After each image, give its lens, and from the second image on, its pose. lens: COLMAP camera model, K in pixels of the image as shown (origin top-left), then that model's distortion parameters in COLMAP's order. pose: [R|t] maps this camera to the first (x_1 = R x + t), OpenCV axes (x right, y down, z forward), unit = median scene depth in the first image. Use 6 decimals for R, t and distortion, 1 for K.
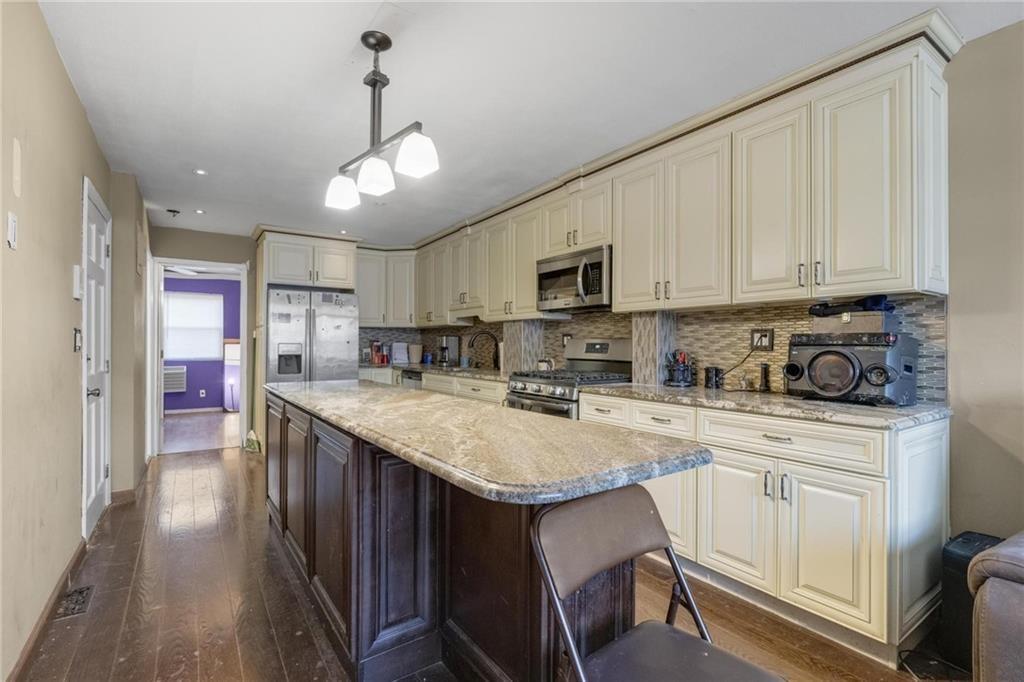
lens RADIAL K [[472.6, 0, 517.3], [0, 472.6, 343.2], [0, 0, 1]] dist [-0.002375, -0.000137]
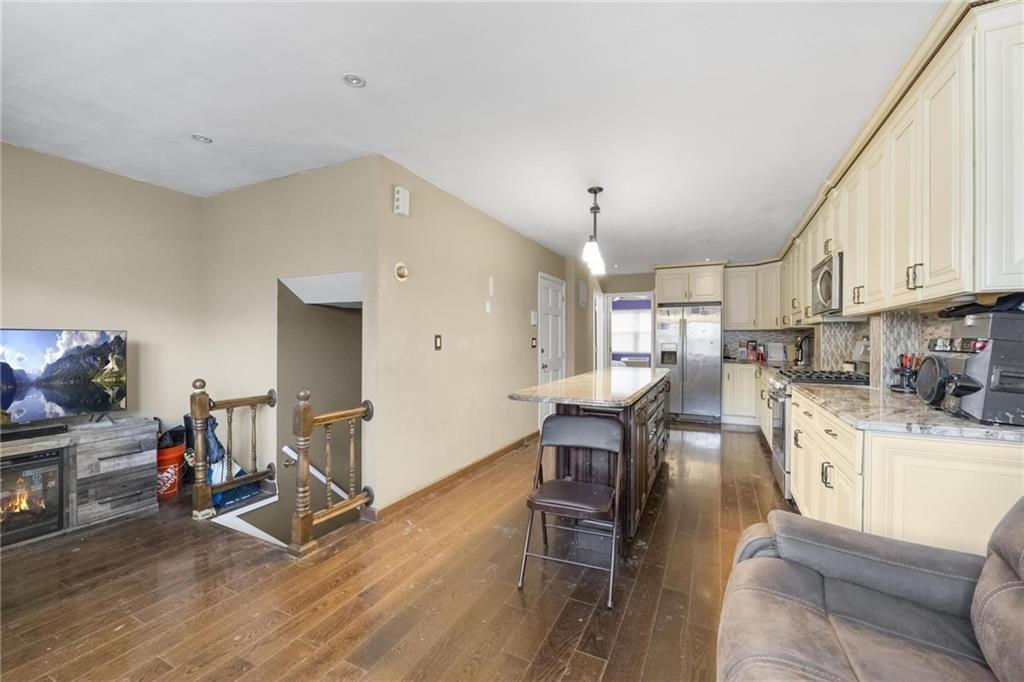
lens RADIAL K [[418.1, 0, 513.6], [0, 418.1, 341.5], [0, 0, 1]] dist [-0.000333, -0.000127]
pose [[0.498780, -0.001062, -0.866728, 0.396960], [0.001730, 0.999998, -0.000229, -0.006738], [0.866727, -0.001385, 0.498781, -0.055793]]
